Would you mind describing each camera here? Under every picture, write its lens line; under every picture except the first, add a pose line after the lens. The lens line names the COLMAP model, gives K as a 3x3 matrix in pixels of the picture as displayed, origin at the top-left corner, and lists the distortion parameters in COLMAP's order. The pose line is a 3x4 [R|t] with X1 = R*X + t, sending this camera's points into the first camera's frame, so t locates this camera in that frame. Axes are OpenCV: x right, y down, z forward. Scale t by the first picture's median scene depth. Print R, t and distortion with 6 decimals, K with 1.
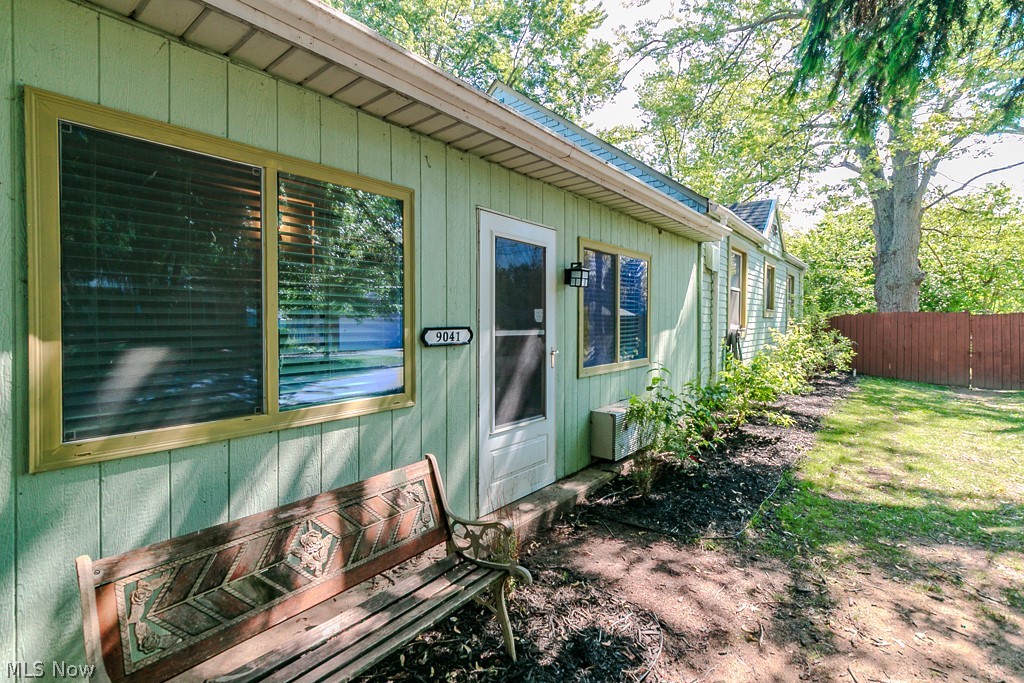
lens RADIAL K [[475.4, 0, 513.0], [0, 475.4, 327.2], [0, 0, 1]] dist [-0.000185, -0.000219]
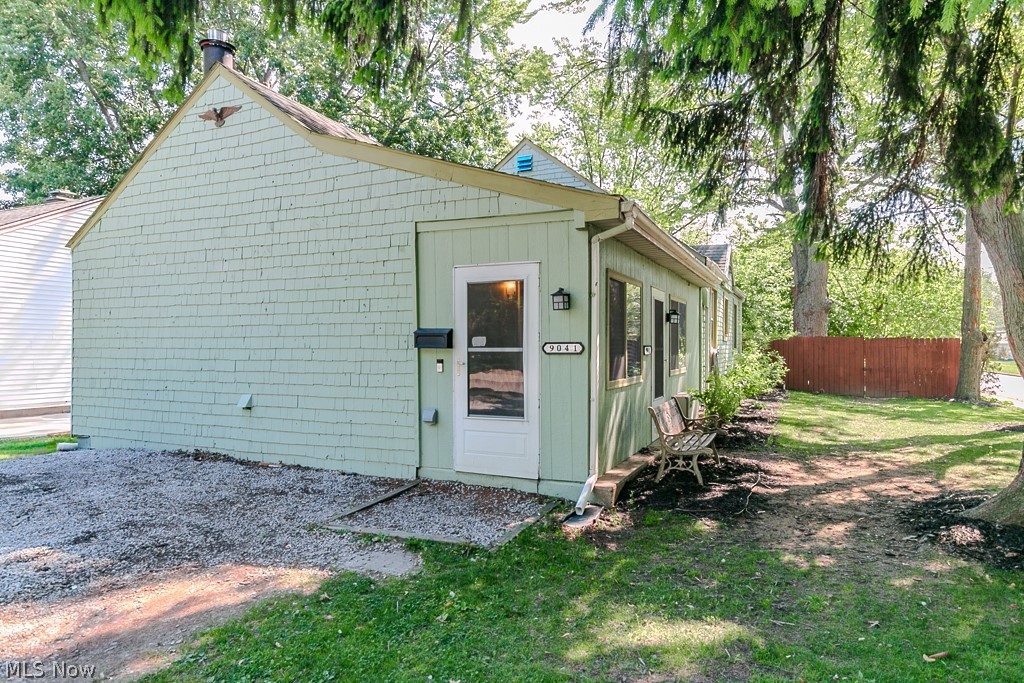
lens RADIAL K [[641.5, 0, 512.0], [0, 641.5, 341.5], [0, 0, 1]] dist [-0.000124, 0.000243]
pose [[0.966818, 0.001188, 0.255464, -0.341188], [0.003367, 0.999843, -0.017393, 0.006509], [-0.255445, 0.017676, 0.966662, -0.370207]]
